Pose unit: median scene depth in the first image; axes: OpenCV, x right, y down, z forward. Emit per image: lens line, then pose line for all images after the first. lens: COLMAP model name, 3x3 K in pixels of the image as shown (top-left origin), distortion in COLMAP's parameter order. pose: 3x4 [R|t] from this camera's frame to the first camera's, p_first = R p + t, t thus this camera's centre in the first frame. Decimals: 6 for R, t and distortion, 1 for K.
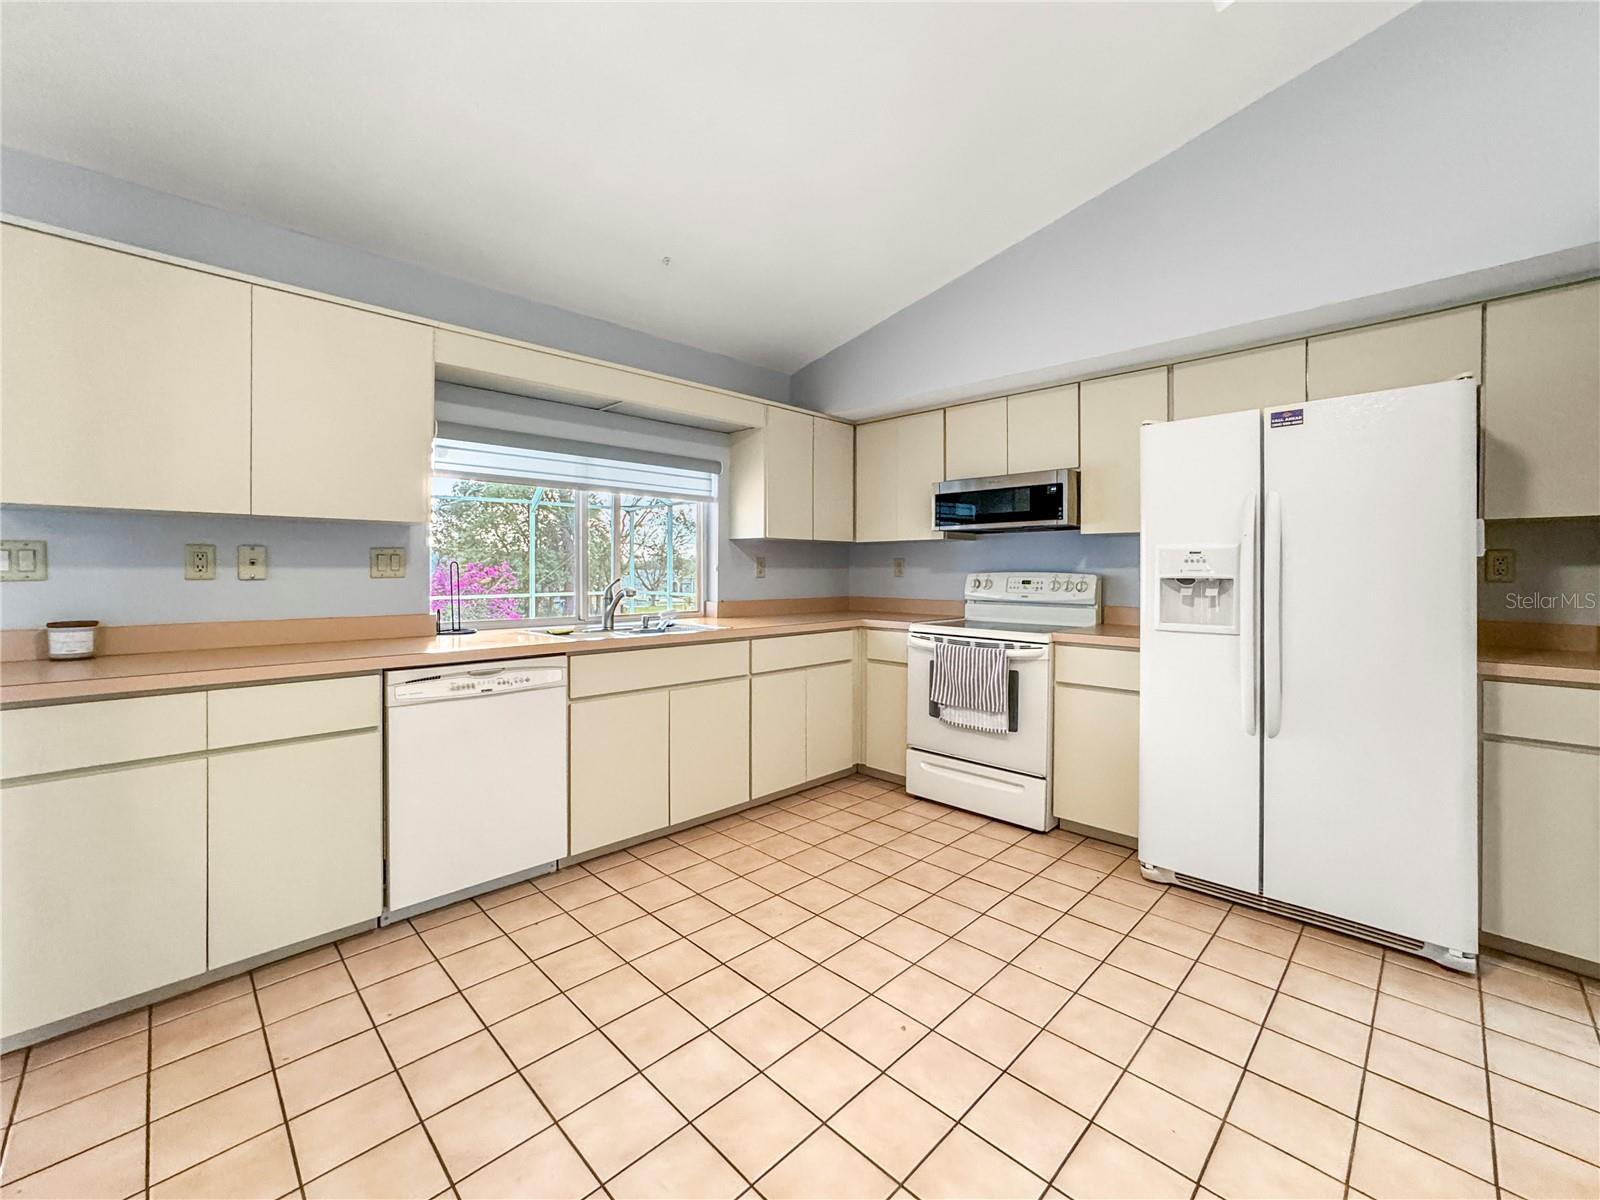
lens RADIAL K [[663.1, 0, 801.8], [0, 663.1, 571.6], [0, 0, 1]] dist [-0.002655, 0.000594]
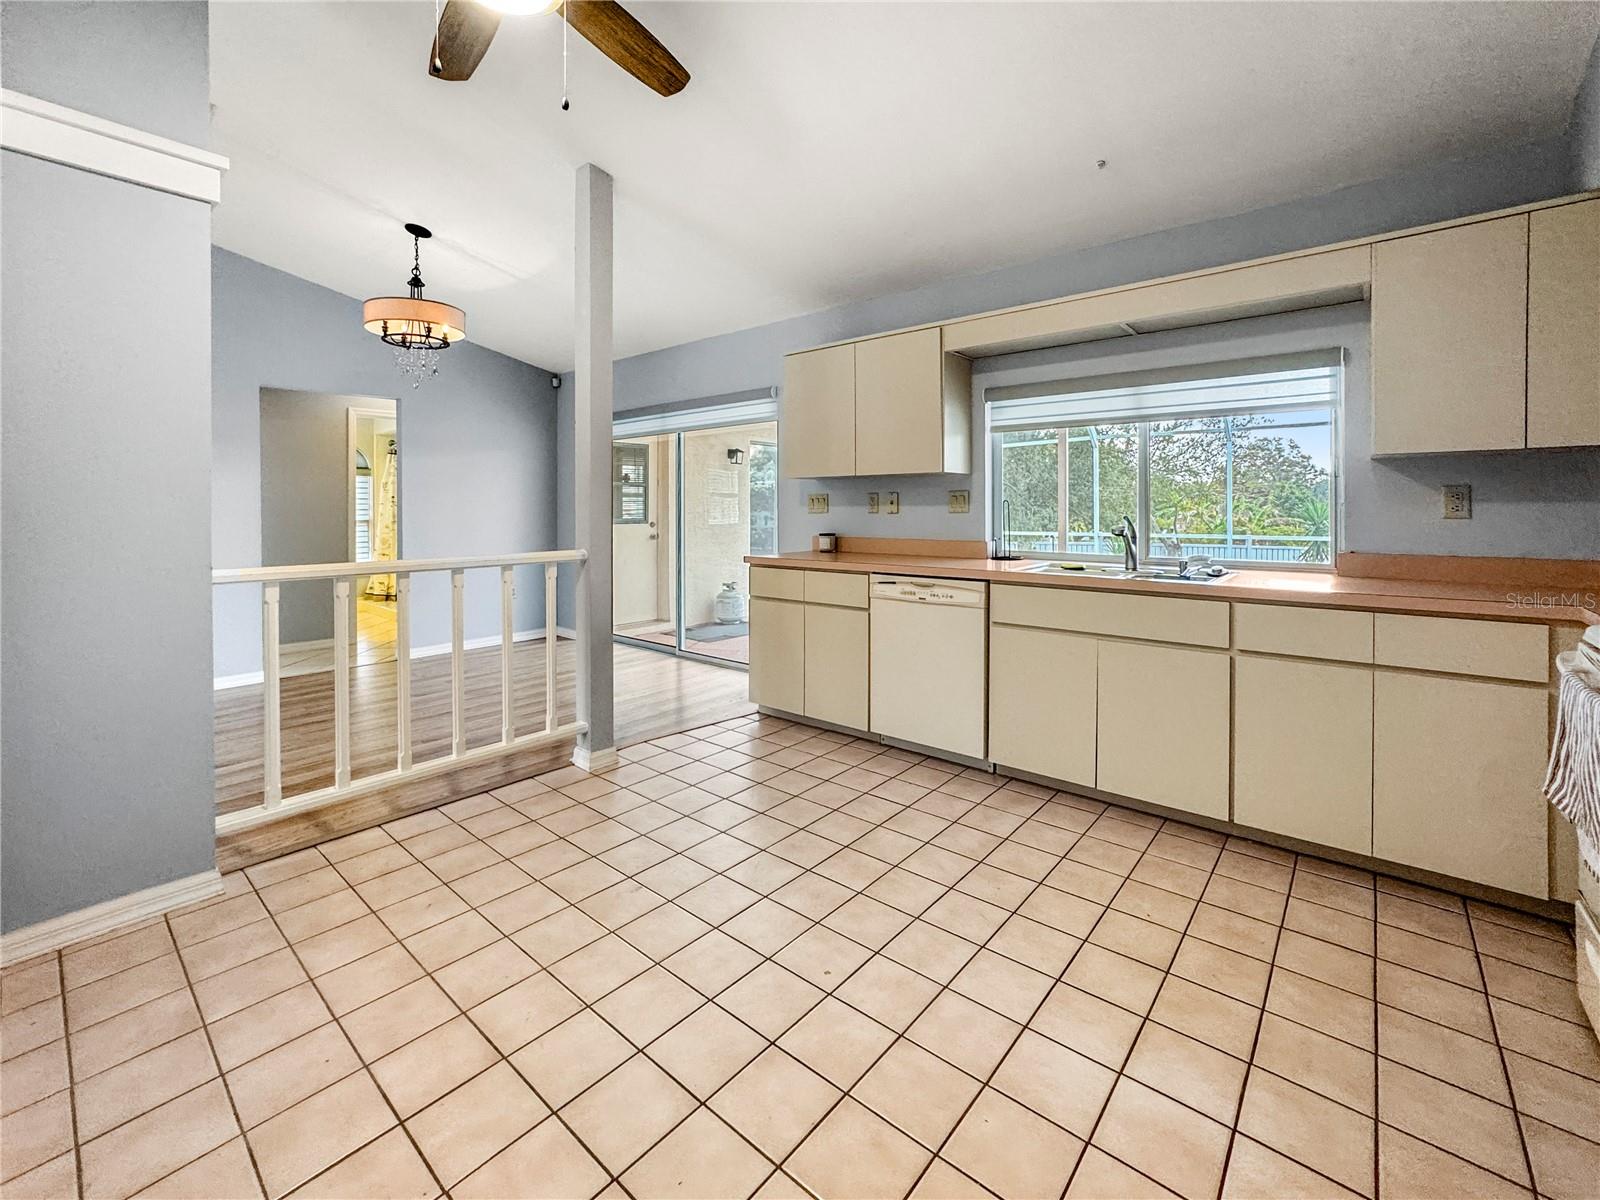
lens RADIAL K [[700.3, 0, 836.6], [0, 700.3, 509.4], [0, 0, 1]] dist [0.001068, 0.000499]
pose [[0.117527, 0.000548, -0.993070, 0.665786], [-0.000655, 1.000000, 0.000474, 0.001235], [0.993069, 0.000594, 0.117527, 0.502046]]
